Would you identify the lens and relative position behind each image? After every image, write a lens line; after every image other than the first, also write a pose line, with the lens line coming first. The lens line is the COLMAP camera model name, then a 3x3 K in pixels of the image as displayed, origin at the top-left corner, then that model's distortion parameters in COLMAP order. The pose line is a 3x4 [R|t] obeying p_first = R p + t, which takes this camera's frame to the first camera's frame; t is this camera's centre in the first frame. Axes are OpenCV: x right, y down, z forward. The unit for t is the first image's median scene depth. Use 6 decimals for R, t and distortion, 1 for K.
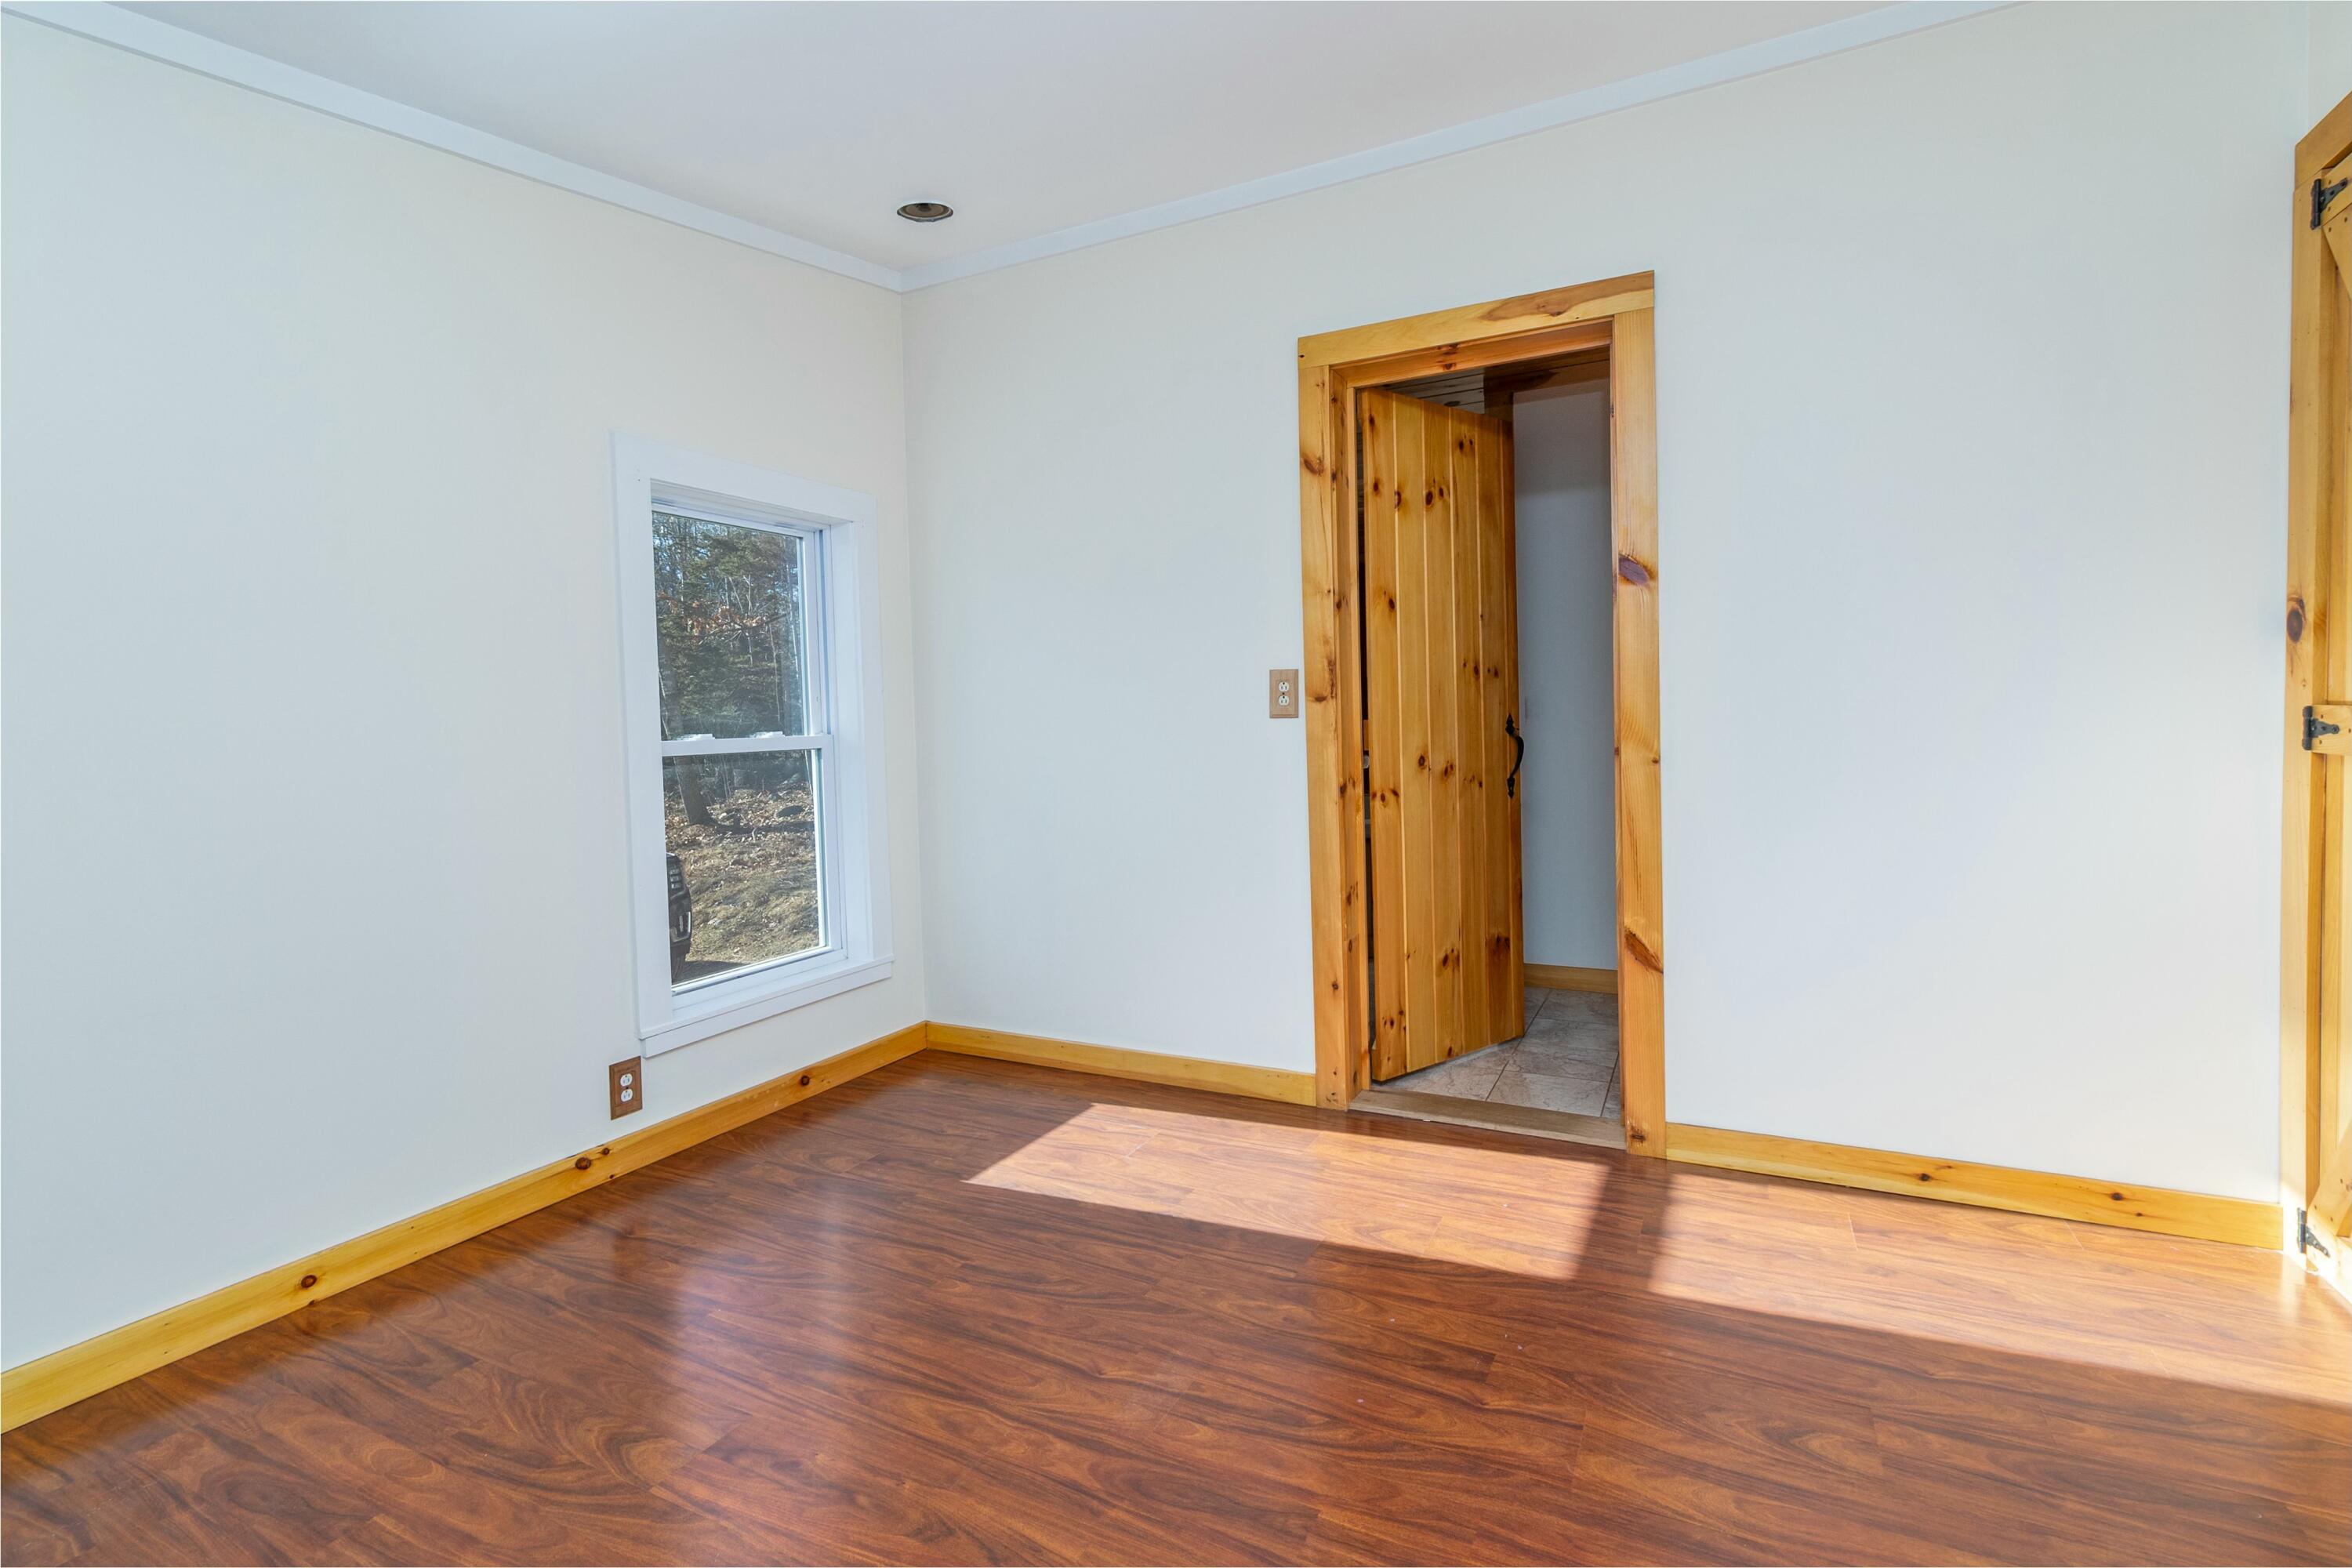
lens RADIAL K [[1076.9, 0, 1186.9], [0, 1076.9, 774.1], [0, 0, 1]] dist [0.001768, 0.000432]
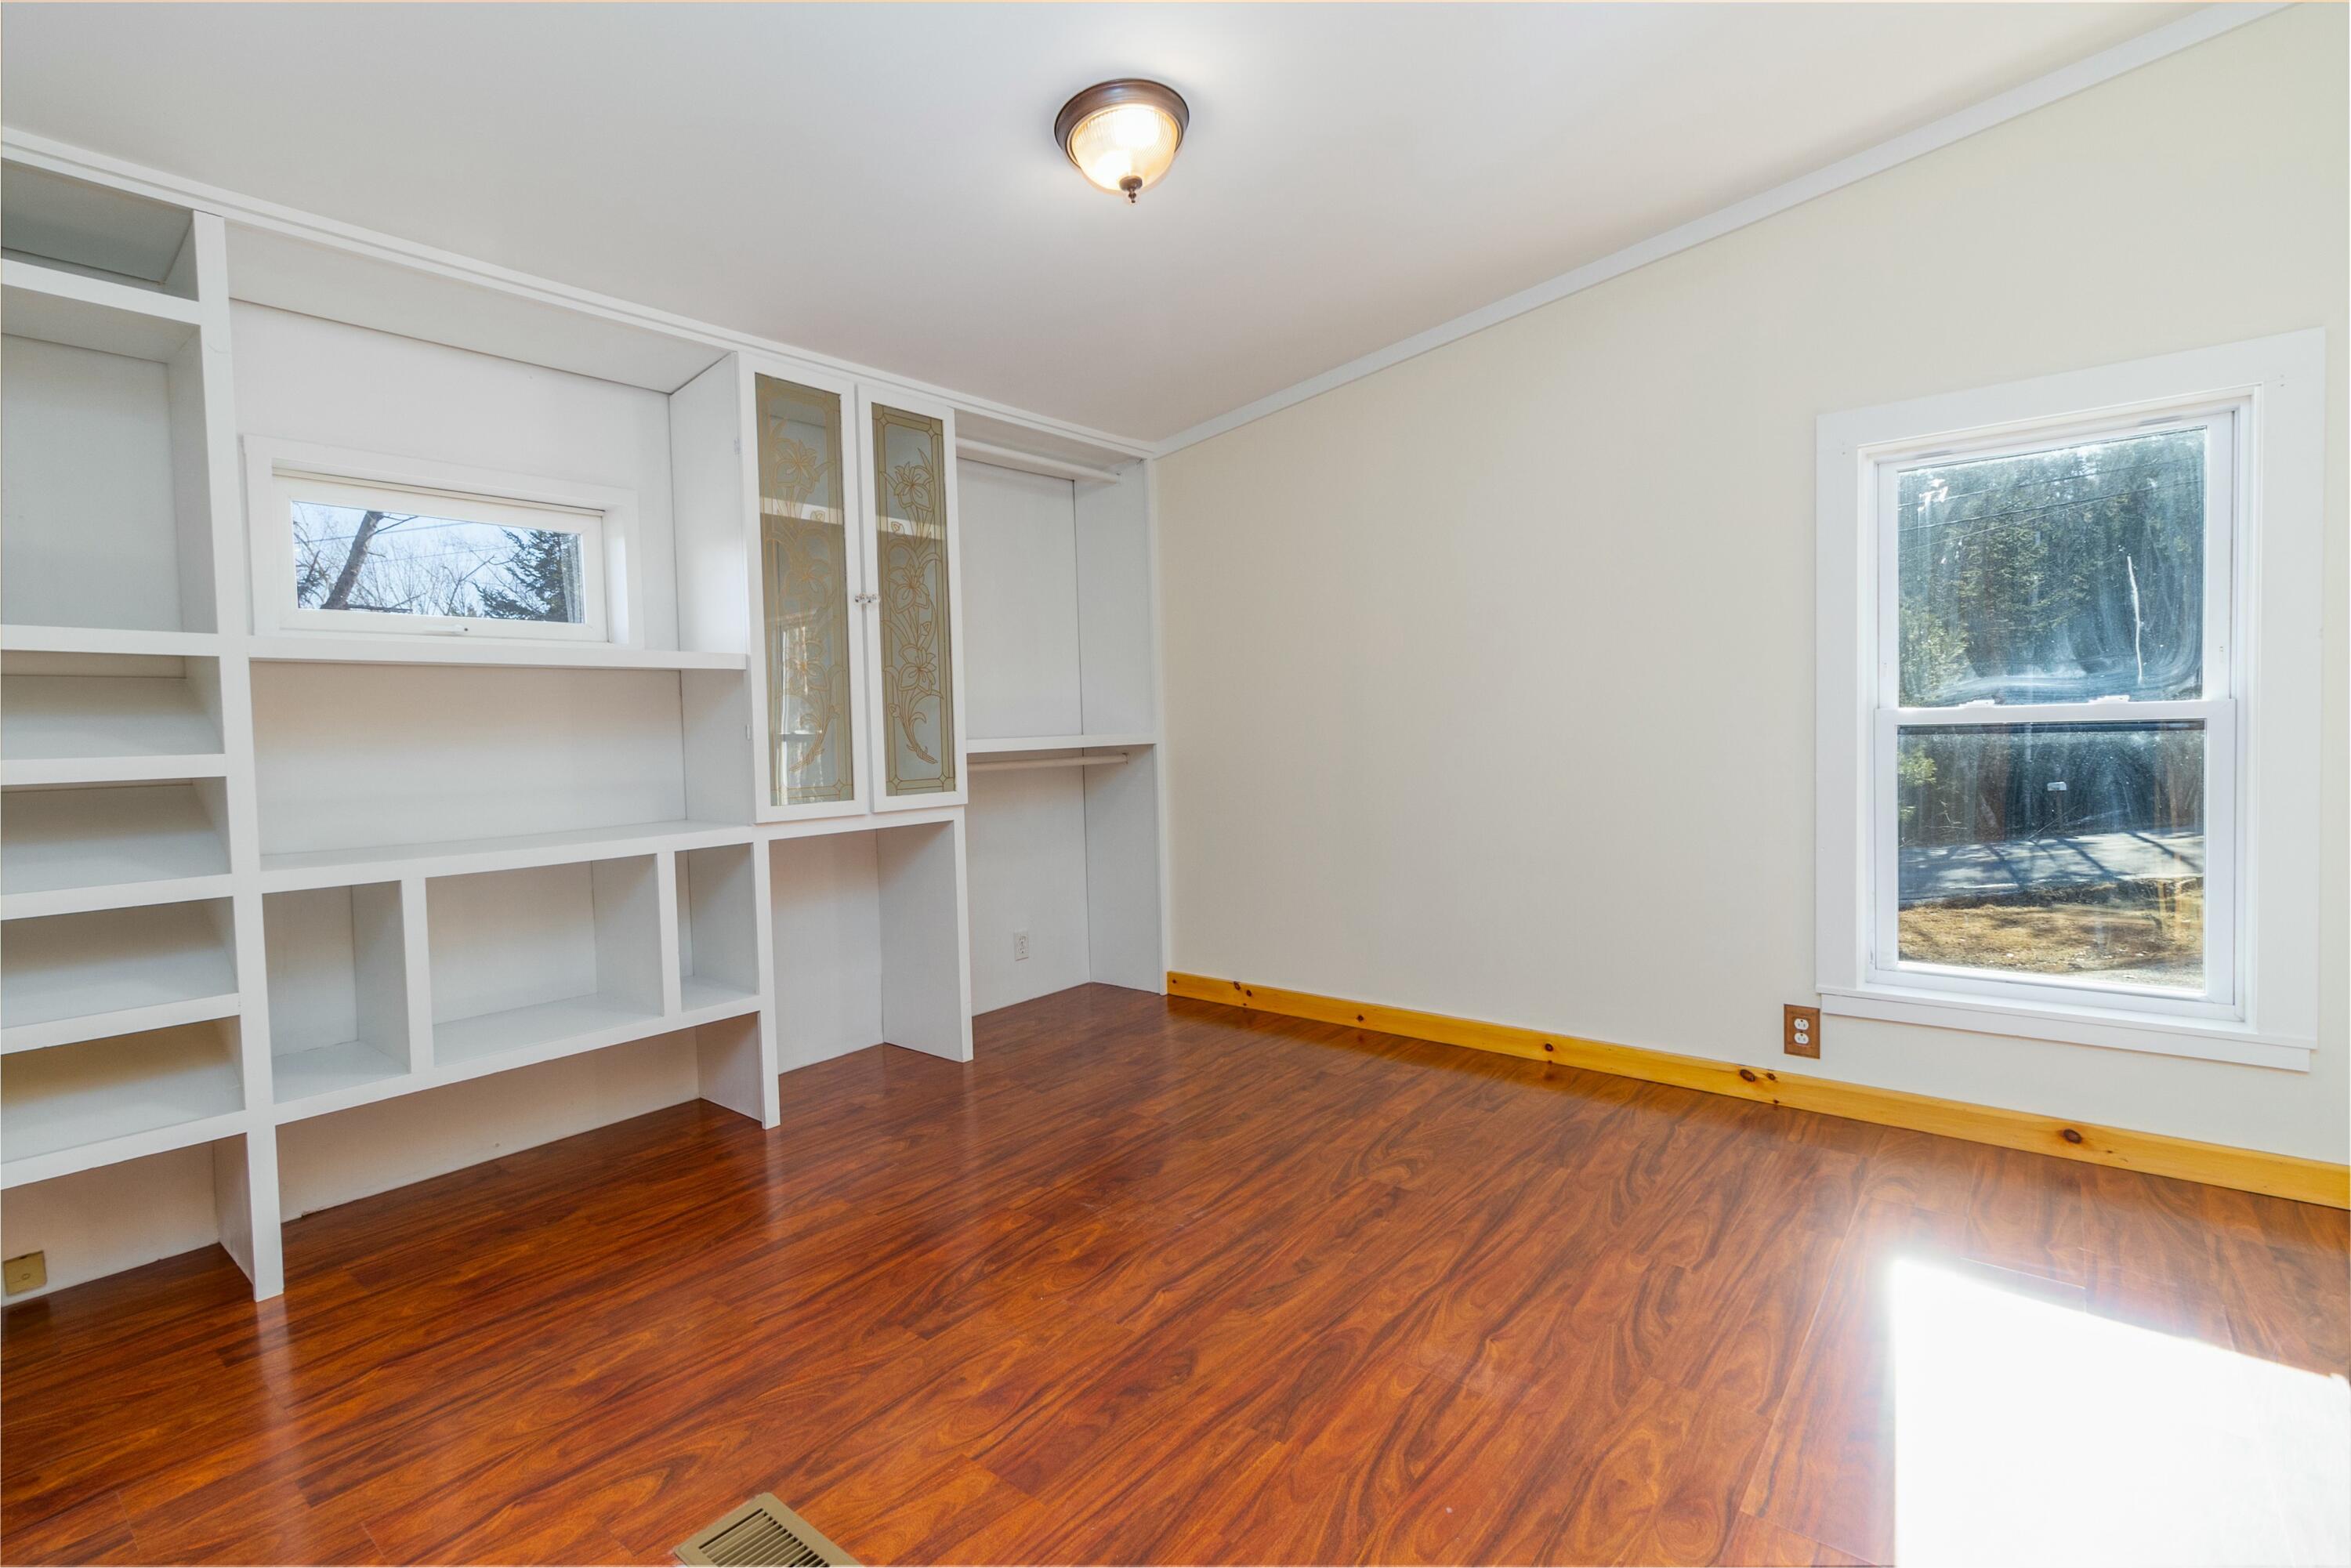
lens RADIAL K [[1076.4, 0, 1187.2], [0, 1076.4, 776.3], [0, 0, 1]] dist [0.001768, 0.000432]
pose [[-0.210112, 0.077495, -0.974601, 0.917964], [-0.016235, 0.996440, 0.082732, -0.060823], [0.977543, 0.033205, -0.208106, 0.883393]]
